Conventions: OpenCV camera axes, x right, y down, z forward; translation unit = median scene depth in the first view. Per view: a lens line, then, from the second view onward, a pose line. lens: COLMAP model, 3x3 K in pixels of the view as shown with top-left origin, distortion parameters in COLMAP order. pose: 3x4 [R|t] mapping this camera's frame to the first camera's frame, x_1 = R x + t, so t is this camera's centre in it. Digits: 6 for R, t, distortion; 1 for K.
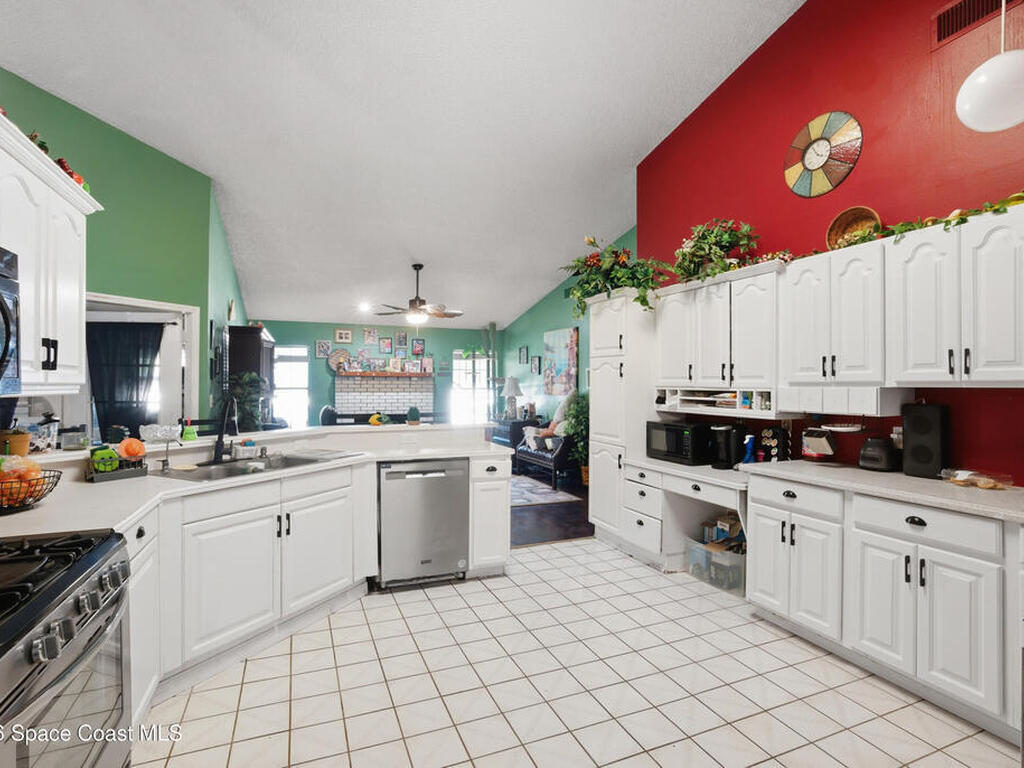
lens RADIAL K [[510.1, 0, 511.4], [0, 510.1, 385.0], [0, 0, 1]] dist [-0.037804, 0.005292]
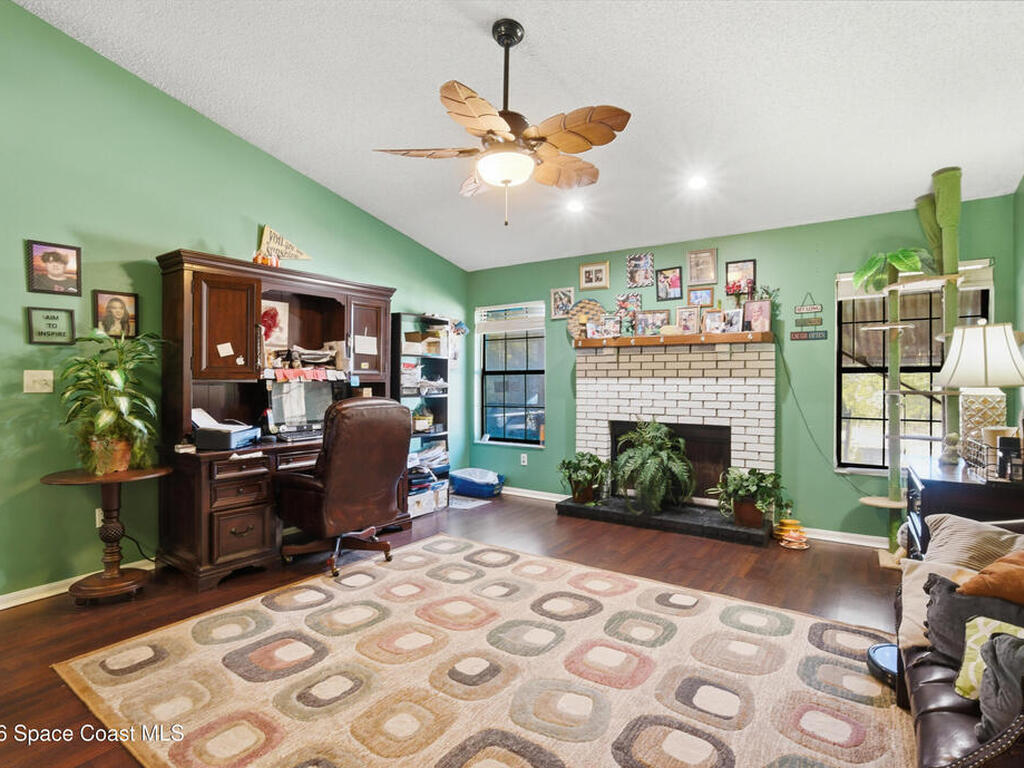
lens RADIAL K [[544.2, 0, 512.7], [0, 544.2, 381.1], [0, 0, 1]] dist [-0.042815, 0.005567]
pose [[0.537610, -0.003761, -0.843185, 0.118737], [0.005050, 0.999986, -0.001241, 0.017869], [0.843179, -0.003591, 0.537622, 0.613319]]
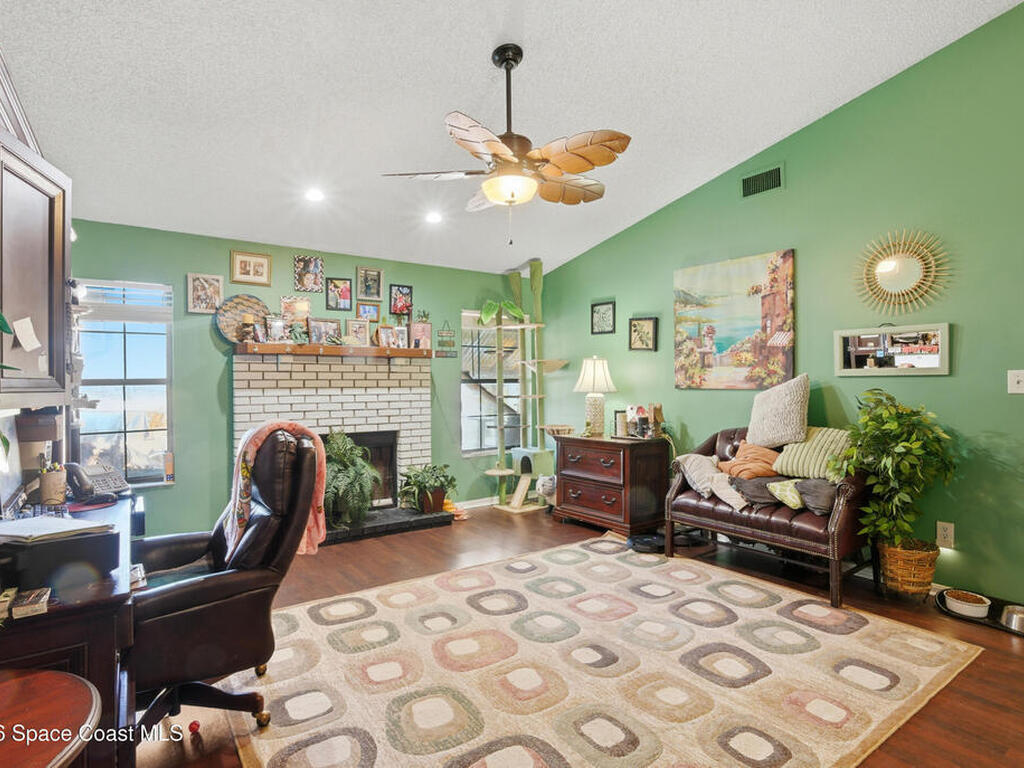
lens RADIAL K [[544.2, 0, 515.9], [0, 544.2, 385.1], [0, 0, 1]] dist [-0.042815, 0.005567]
pose [[0.971586, -0.011825, 0.236389, -0.214307], [0.009707, 0.999902, 0.010121, 0.007878], [-0.236486, -0.007539, 0.971606, 0.467590]]
